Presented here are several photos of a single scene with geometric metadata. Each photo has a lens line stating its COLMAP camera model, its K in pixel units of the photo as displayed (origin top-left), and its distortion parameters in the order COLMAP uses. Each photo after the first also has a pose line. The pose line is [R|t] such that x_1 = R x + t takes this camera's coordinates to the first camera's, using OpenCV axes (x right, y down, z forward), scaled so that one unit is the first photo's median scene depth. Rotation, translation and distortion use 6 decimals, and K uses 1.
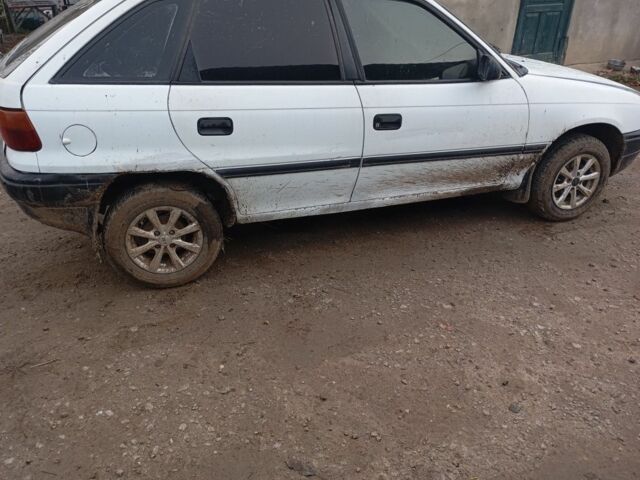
lens RADIAL K [[547.3, 0, 320.0], [0, 547.3, 240.0], [0, 0, 1]] dist [0.050524, -0.002861]
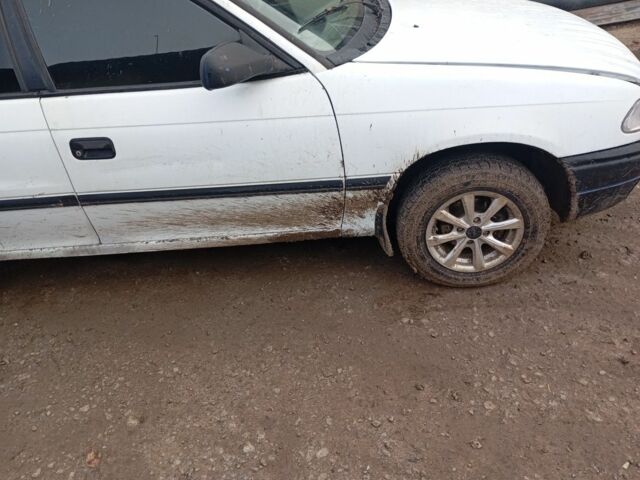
lens RADIAL K [[547.3, 0, 320.0], [0, 547.3, 240.0], [0, 0, 1]] dist [0.050524, -0.002861]
pose [[0.900997, 0.110615, -0.419487, 0.614408], [-0.051228, 0.987310, 0.150314, -0.194883], [0.430791, -0.113942, 0.895230, 0.421529]]
